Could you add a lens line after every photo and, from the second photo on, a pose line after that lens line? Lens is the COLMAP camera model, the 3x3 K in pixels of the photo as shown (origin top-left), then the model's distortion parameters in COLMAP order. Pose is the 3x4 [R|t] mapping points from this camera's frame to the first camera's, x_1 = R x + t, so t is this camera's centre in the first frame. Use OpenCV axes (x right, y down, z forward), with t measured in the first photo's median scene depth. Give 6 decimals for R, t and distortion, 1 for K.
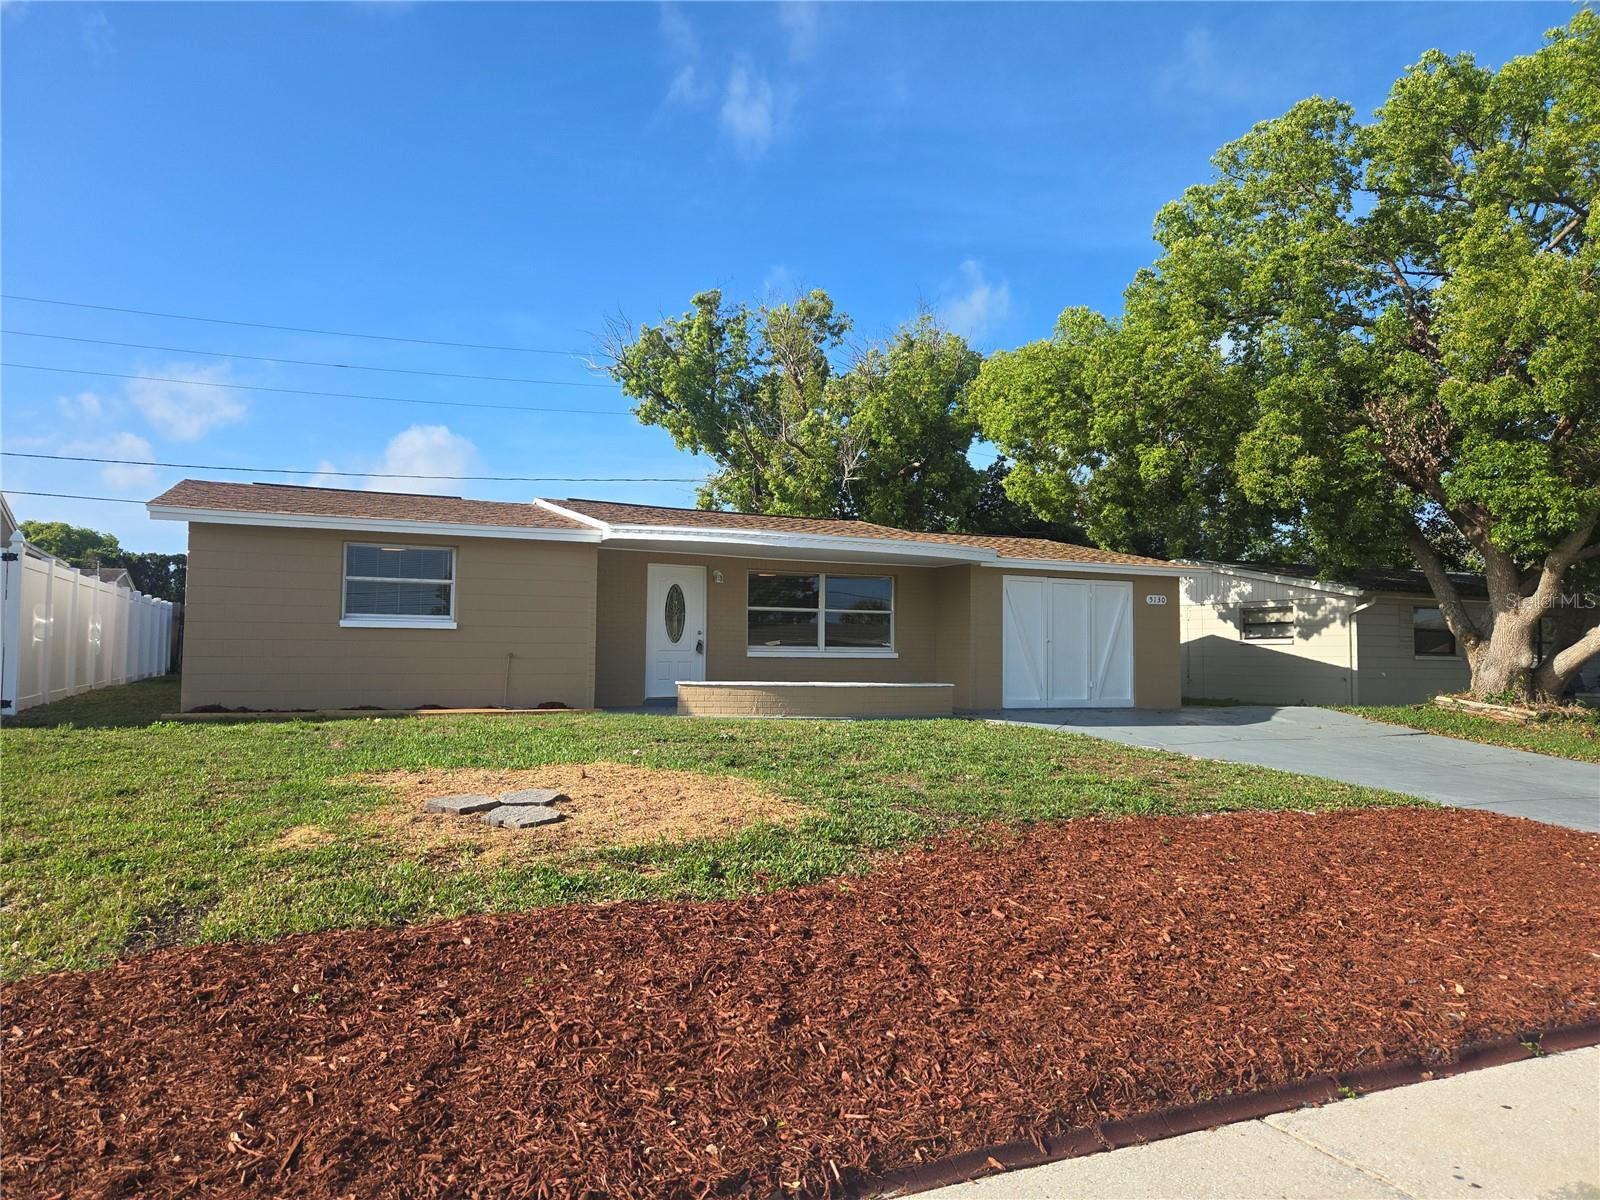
lens RADIAL K [[1104.7, 0, 809.0], [0, 1104.7, 589.3], [0, 0, 1]] dist [0.035979, -0.026552]
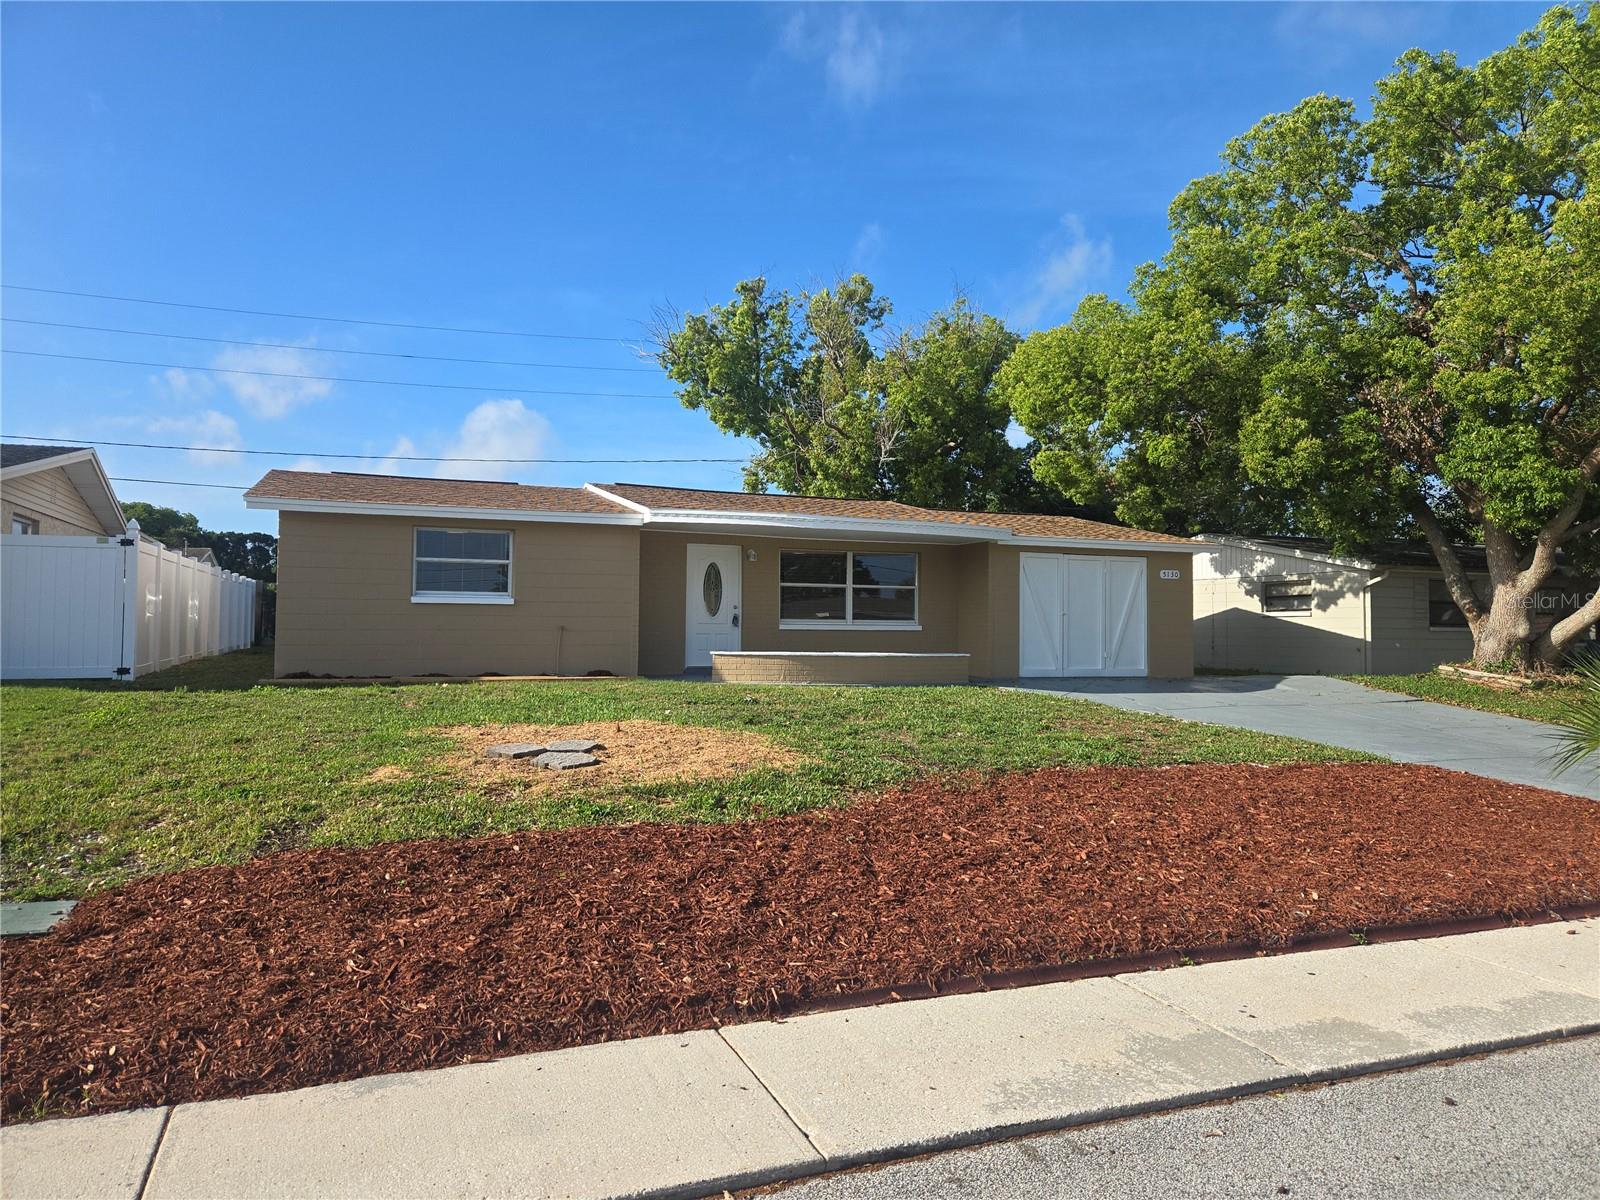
lens RADIAL K [[1104.7, 0, 809.7], [0, 1104.7, 591.9], [0, 0, 1]] dist [0.035979, -0.026552]
pose [[0.998653, -0.003631, -0.051765, 0.035112], [0.004955, 0.999663, 0.025472, -0.003366], [0.051655, -0.025694, 0.998334, -0.090561]]
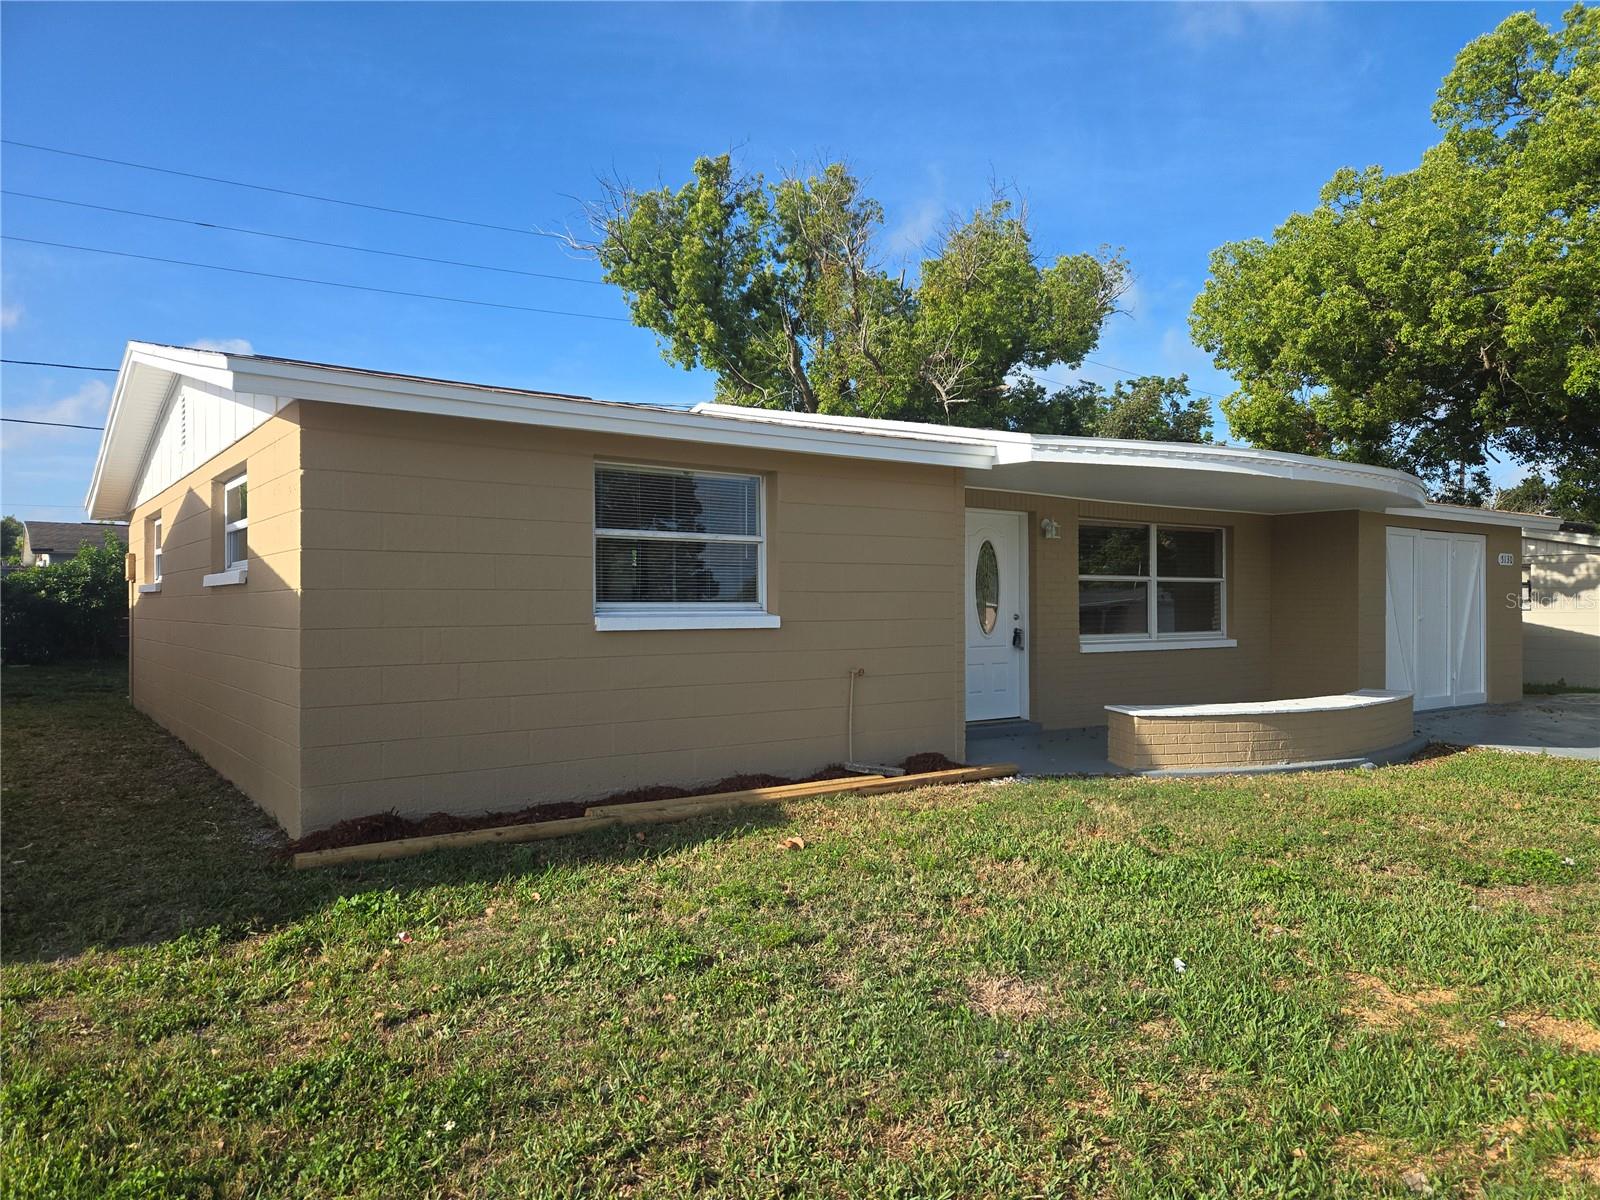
lens RADIAL K [[1104.7, 0, 789.6], [0, 1104.7, 604.5], [0, 0, 1]] dist [0.035979, -0.026552]
pose [[0.983781, -0.010711, 0.179056, -0.397426], [-0.000238, 0.998137, 0.061018, -0.007781], [-0.179376, -0.060071, 0.981945, 0.462997]]
